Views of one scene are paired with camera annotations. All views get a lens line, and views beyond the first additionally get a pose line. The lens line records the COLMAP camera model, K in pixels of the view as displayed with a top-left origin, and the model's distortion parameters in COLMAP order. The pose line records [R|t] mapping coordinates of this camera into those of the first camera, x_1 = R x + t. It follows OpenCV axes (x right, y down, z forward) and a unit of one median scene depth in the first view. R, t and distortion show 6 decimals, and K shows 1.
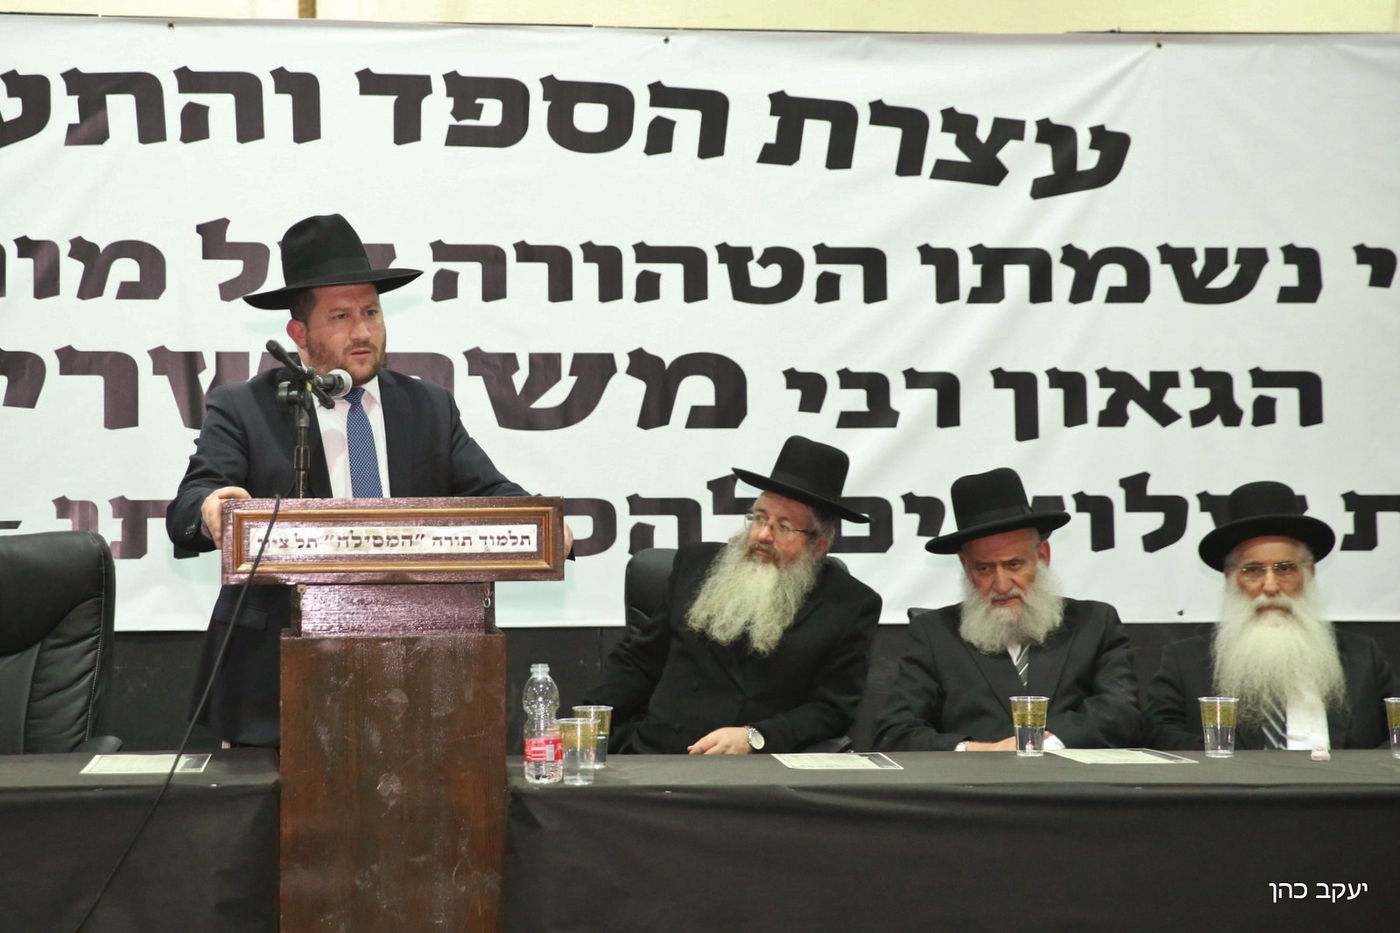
lens RADIAL K [[2901.0, 0, 700.0], [0, 2901.0, 466.5], [0, 0, 1]] dist [0.515116, -4.045294]
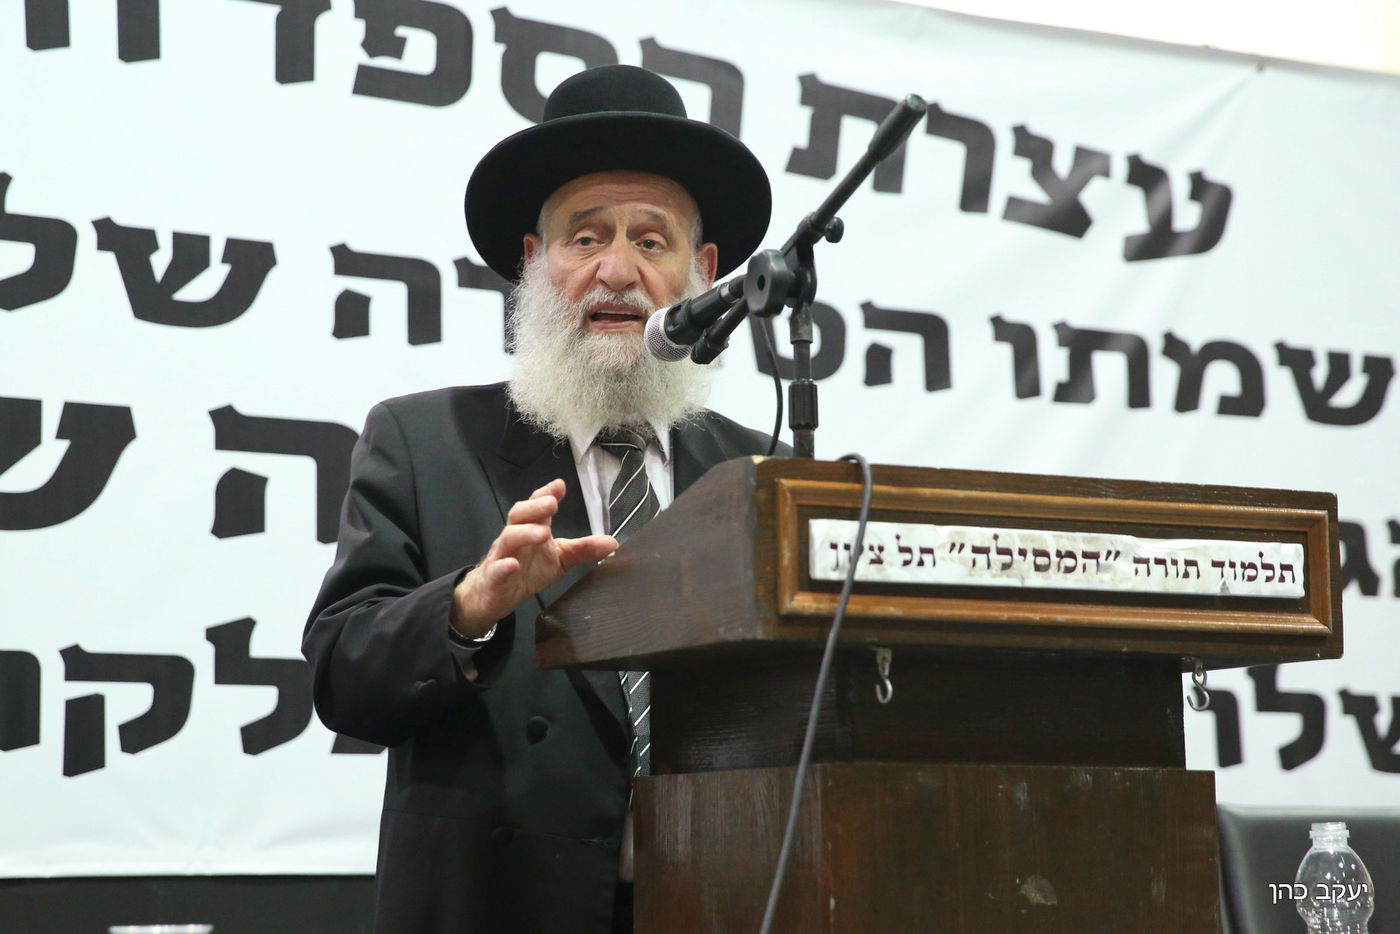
lens RADIAL K [[2901.0, 0, 700.0], [0, 2901.0, 467.0], [0, 0, 1]] dist [0.515116, -4.045294]
pose [[0.927629, 0.046916, 0.370544, -0.239780], [0.005108, 0.990393, -0.138185, 0.053771], [-0.373468, 0.130077, 0.918478, 0.401278]]
